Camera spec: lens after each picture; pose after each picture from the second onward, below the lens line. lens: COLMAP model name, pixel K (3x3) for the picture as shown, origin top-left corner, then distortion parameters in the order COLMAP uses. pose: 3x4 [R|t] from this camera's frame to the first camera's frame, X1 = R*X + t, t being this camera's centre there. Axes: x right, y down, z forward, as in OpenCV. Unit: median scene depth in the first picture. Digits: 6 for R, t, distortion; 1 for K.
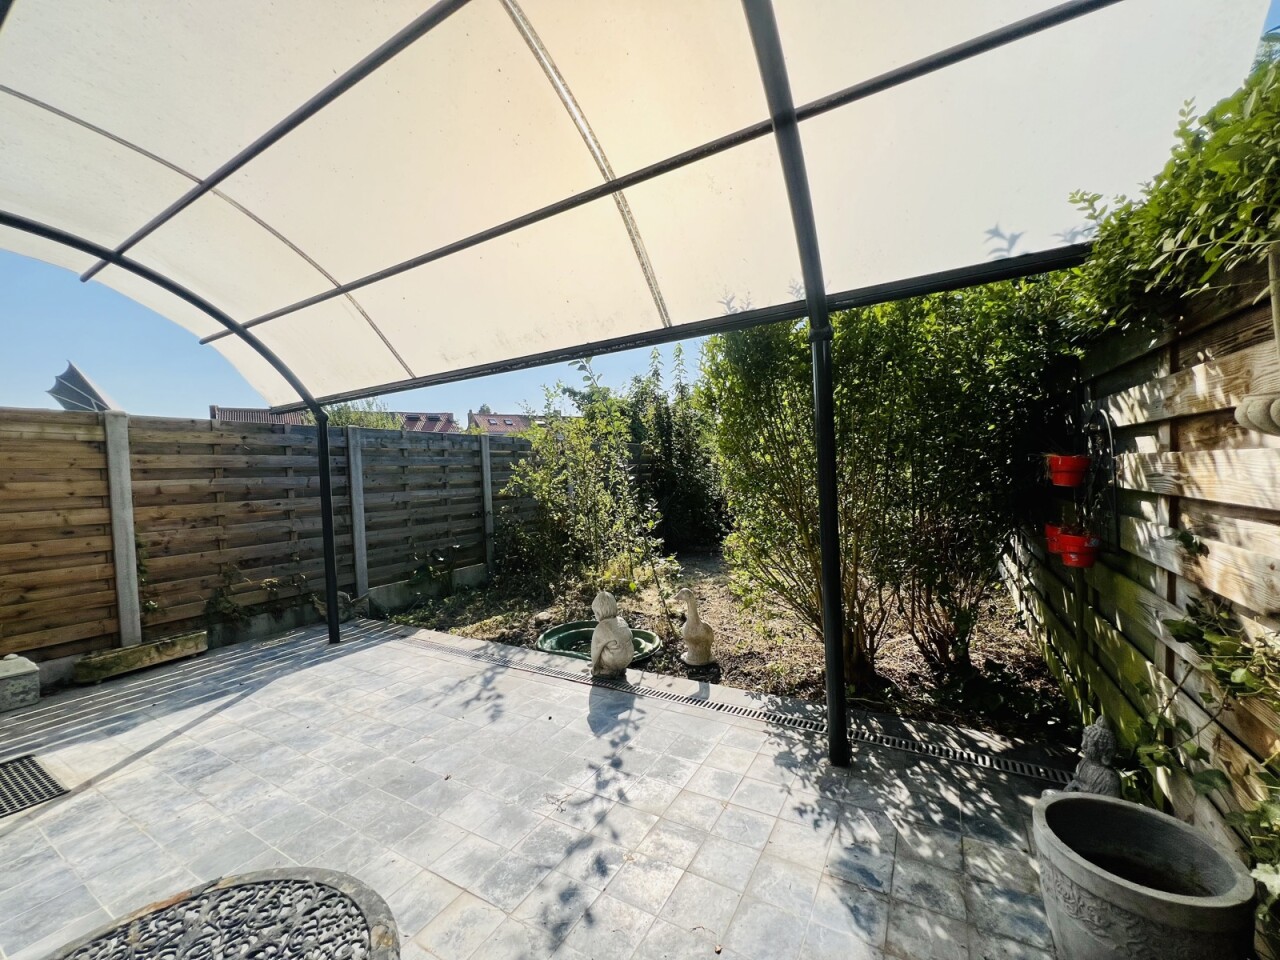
lens RADIAL K [[511.9, 0, 638.3], [0, 511.9, 482.7], [0, 0, 1]] dist [-0.002954, 0.001242]
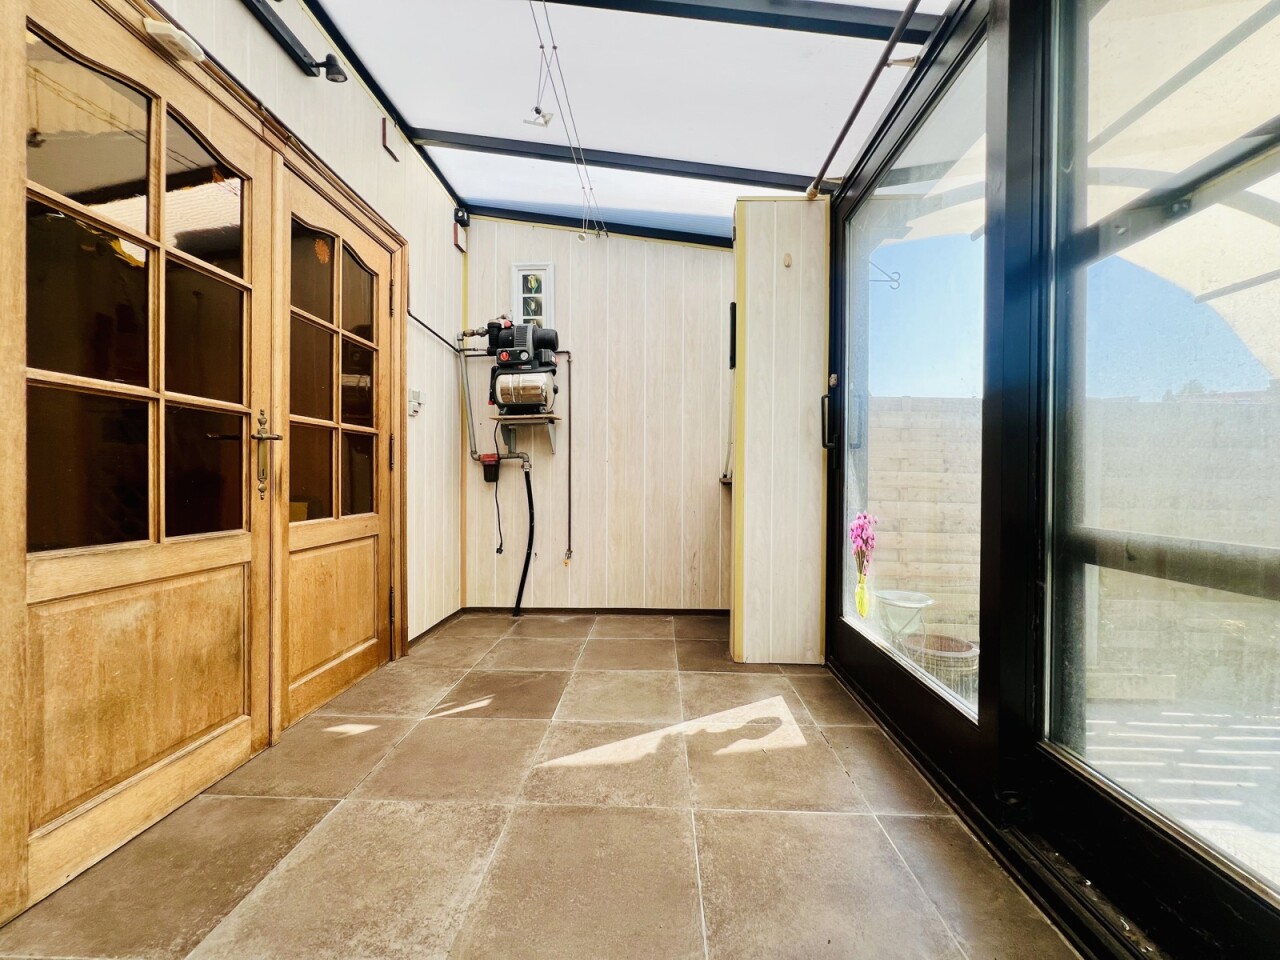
lens RADIAL K [[511.9, 0, 641.5], [0, 511.9, 480.9], [0, 0, 1]] dist [-0.002954, 0.001242]
pose [[0.478193, 0.055832, -0.876479, -0.776407], [-0.052560, 0.998008, 0.034898, 0.017391], [0.876681, 0.029379, 0.480175, -0.125544]]
